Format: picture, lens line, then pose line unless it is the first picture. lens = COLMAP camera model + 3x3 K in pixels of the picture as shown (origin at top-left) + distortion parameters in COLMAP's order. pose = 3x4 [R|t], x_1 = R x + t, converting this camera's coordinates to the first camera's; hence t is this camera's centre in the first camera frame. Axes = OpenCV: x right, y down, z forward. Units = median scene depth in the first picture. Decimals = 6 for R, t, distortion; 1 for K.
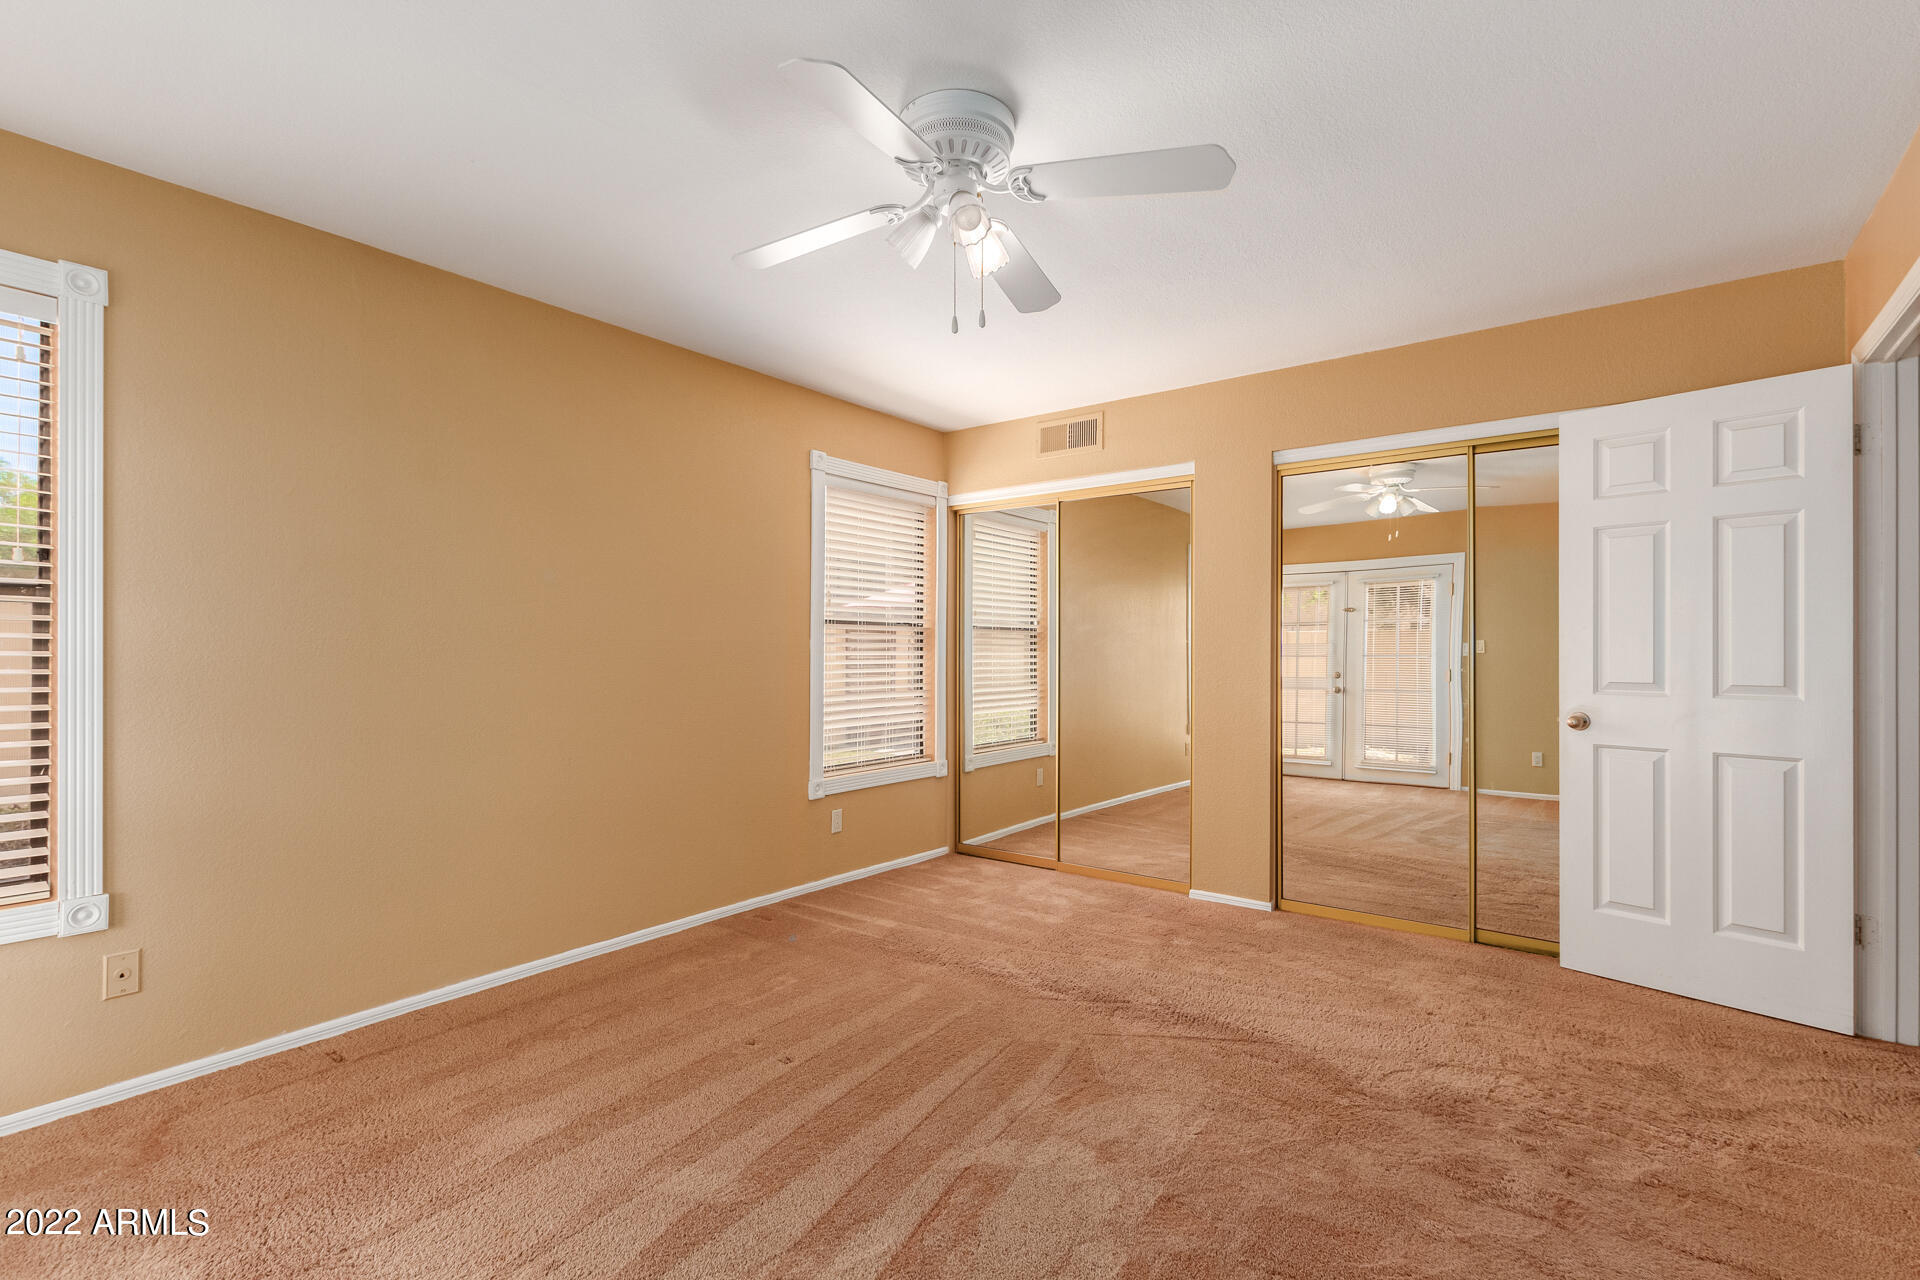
lens RADIAL K [[880.2, 0, 959.7], [0, 880.2, 649.1], [0, 0, 1]] dist [0.002950, -0.001995]
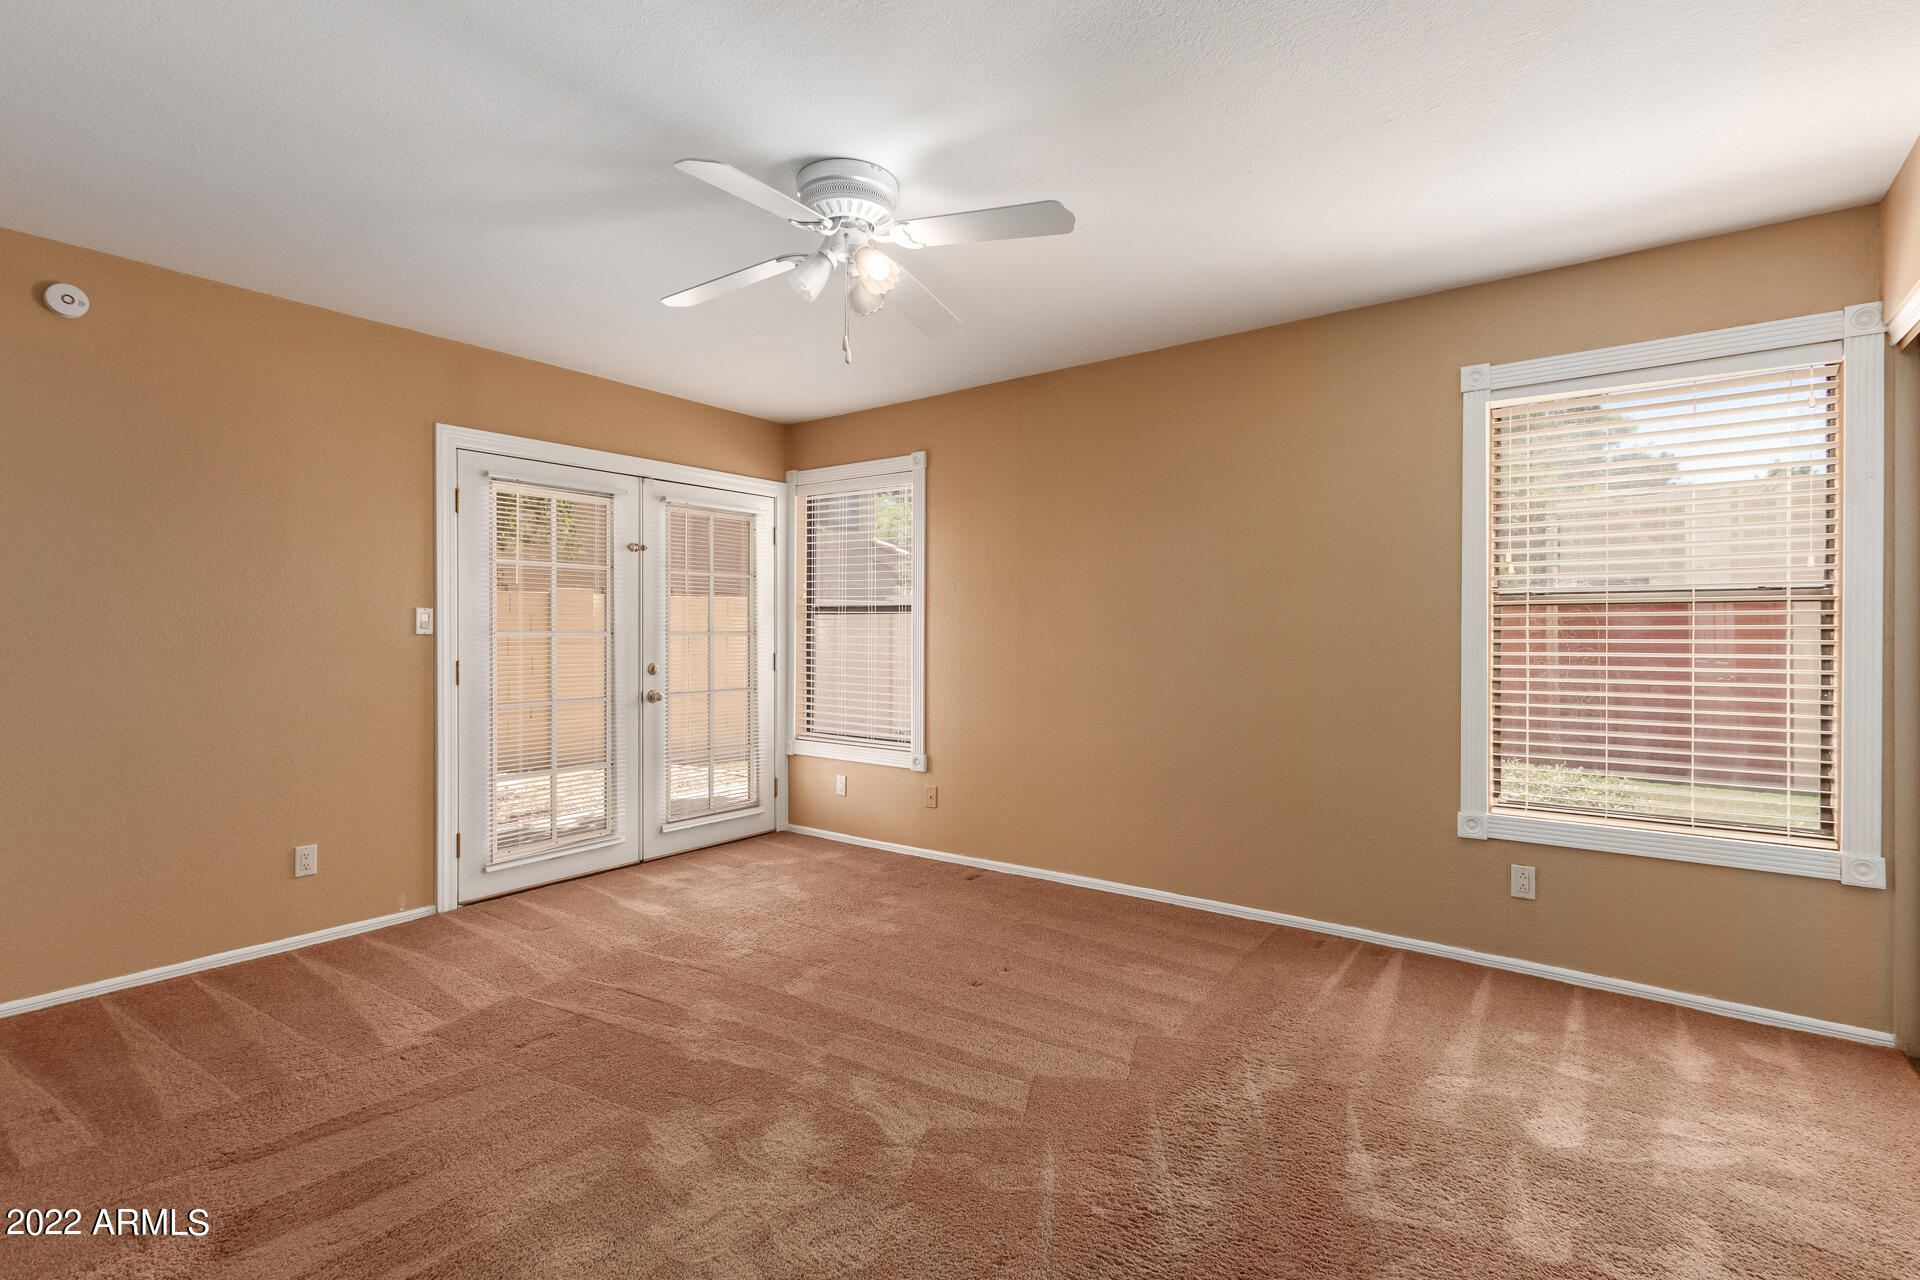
lens RADIAL K [[880.2, 0, 958.1], [0, 880.2, 633.2], [0, 0, 1]] dist [0.002950, -0.001995]
pose [[0.008838, -0.002088, -0.999959, 0.758280], [-0.000102, 0.999998, -0.002089, -0.000132], [0.999961, 0.000120, 0.008837, 0.748053]]
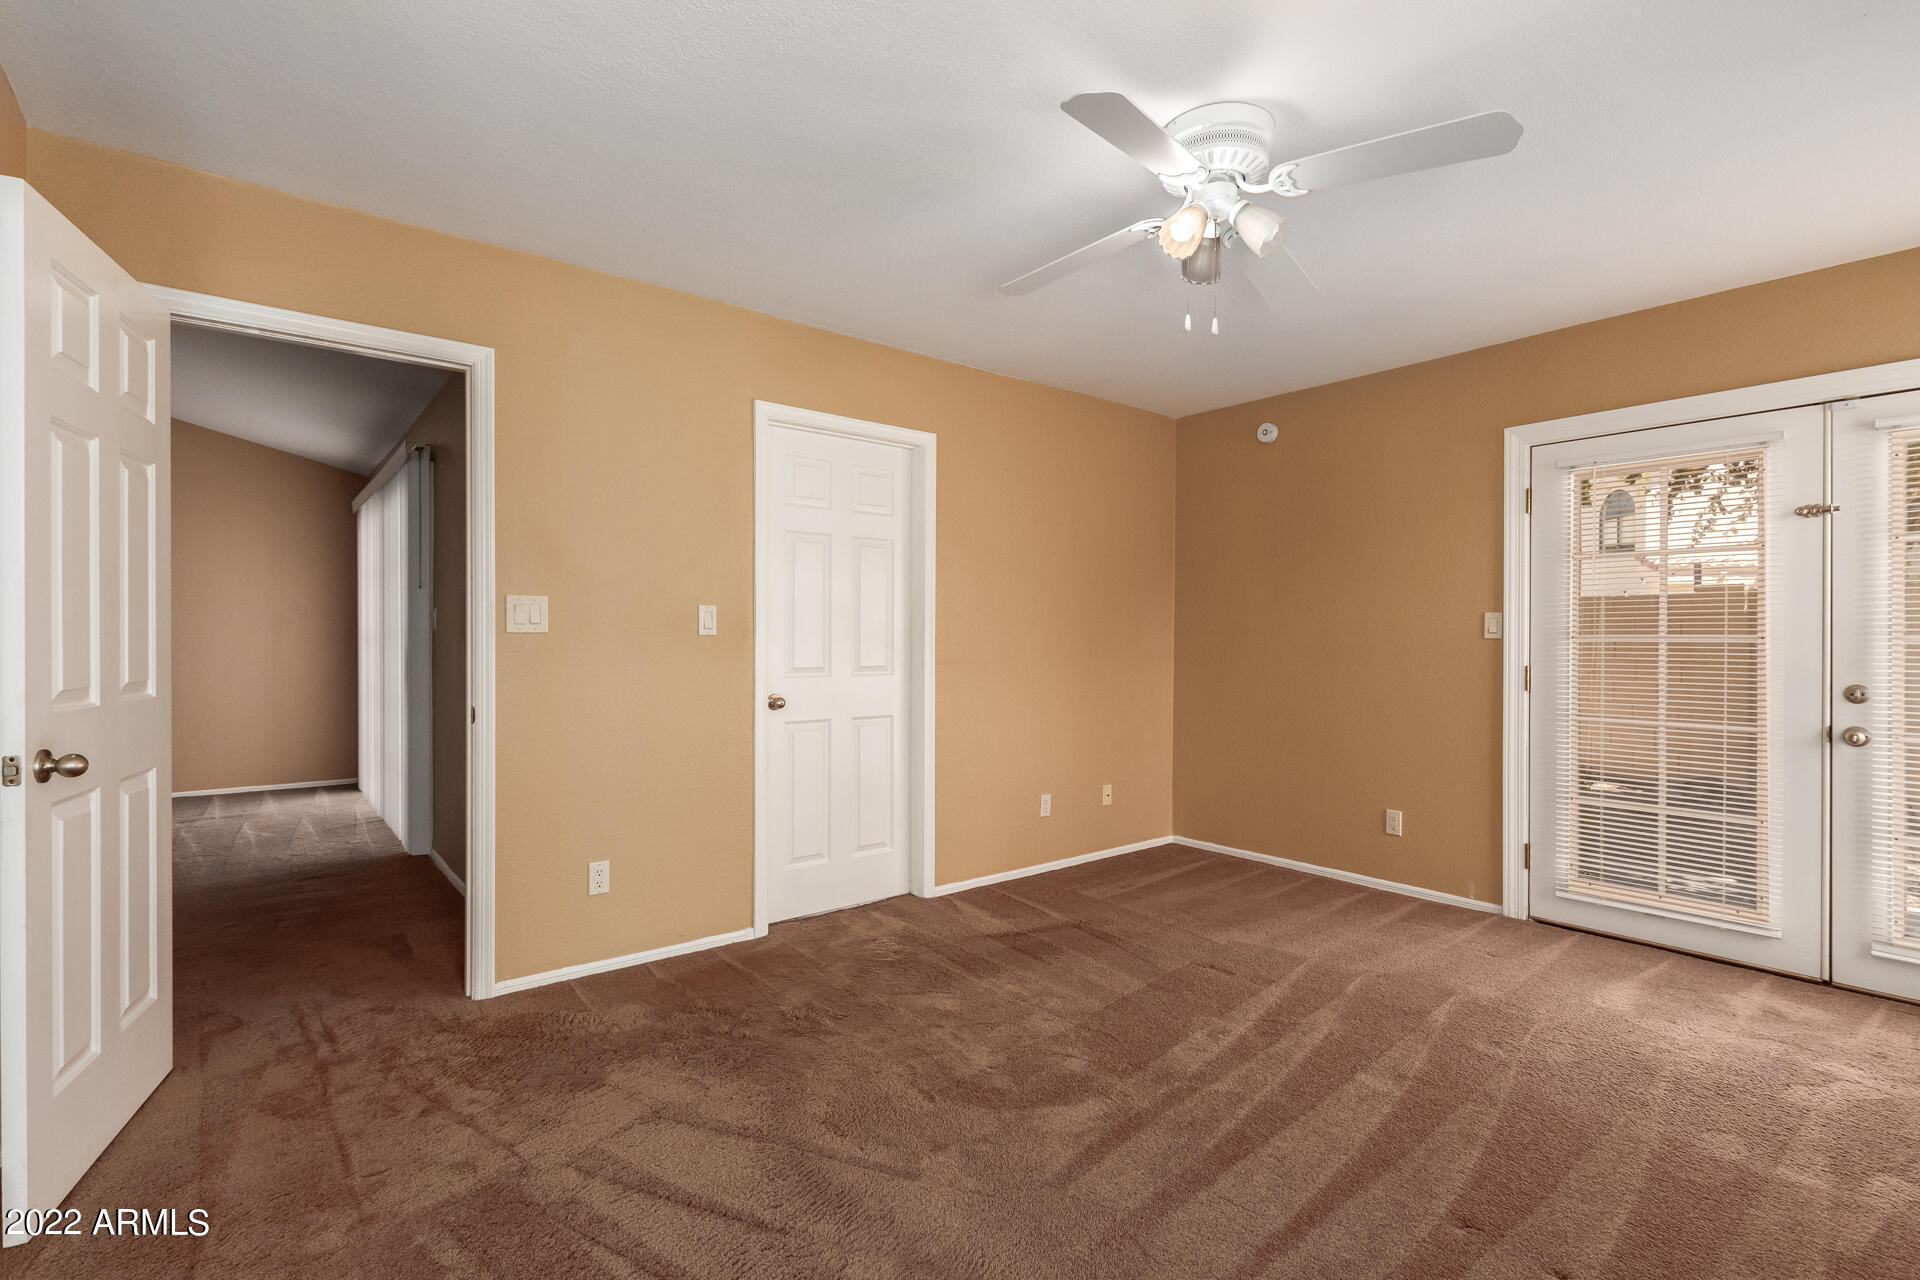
lens RADIAL K [[880.2, 0, 964.8], [0, 880.2, 641.5], [0, 0, 1]] dist [0.002950, -0.001995]
pose [[-0.972885, -0.006018, 0.231211, 0.027164], [-0.004928, 0.999974, 0.005293, 0.000254], [-0.231236, 0.004010, -0.972889, 1.368197]]
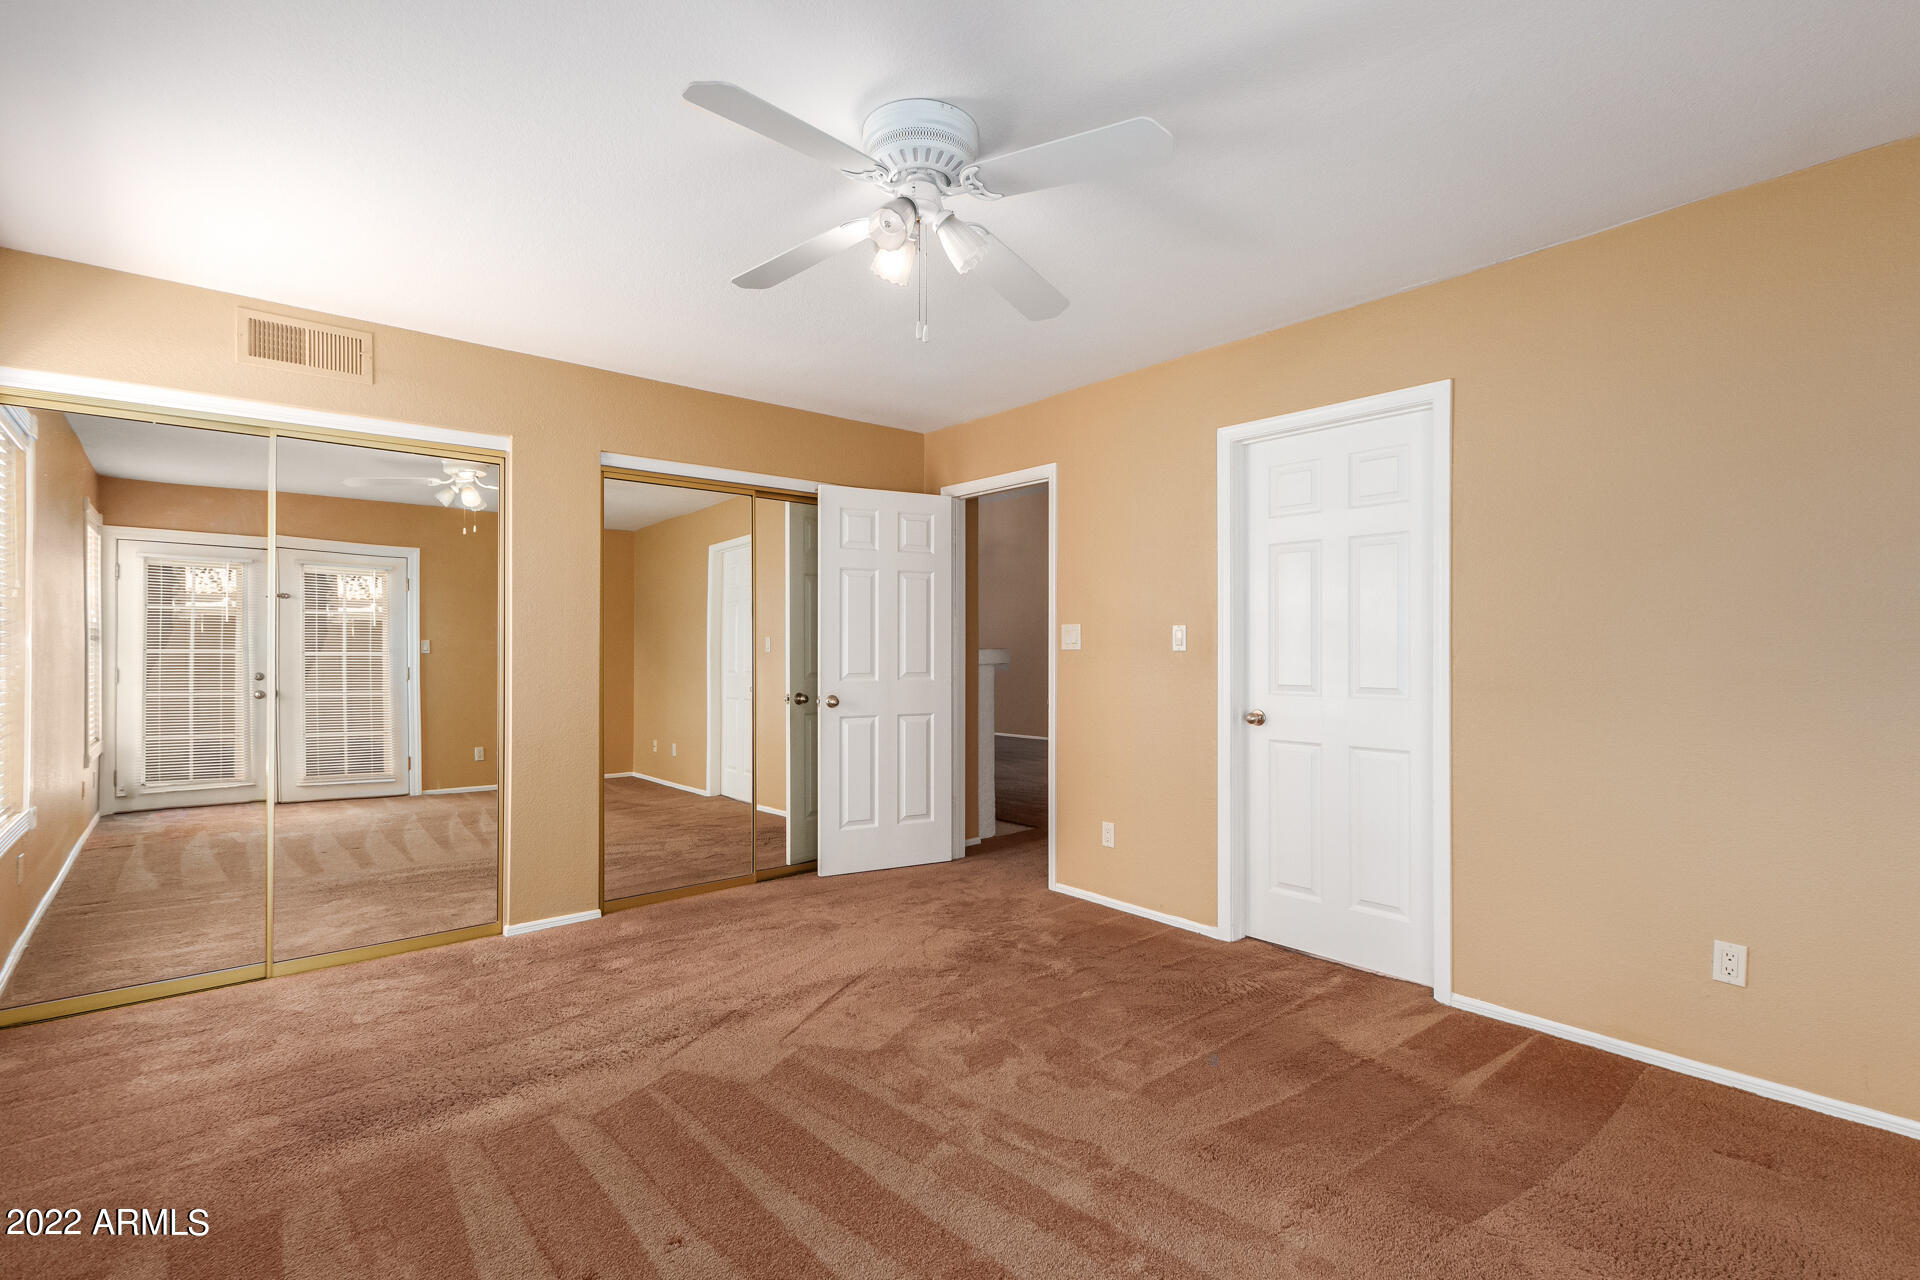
lens RADIAL K [[880.2, 0, 961.9], [0, 880.2, 645.6], [0, 0, 1]] dist [0.002950, -0.001995]
pose [[0.205530, 0.004068, 0.978642, -0.641945], [-0.000145, 0.999991, -0.004127, -0.002744], [-0.978651, 0.000707, 0.205528, 0.489088]]
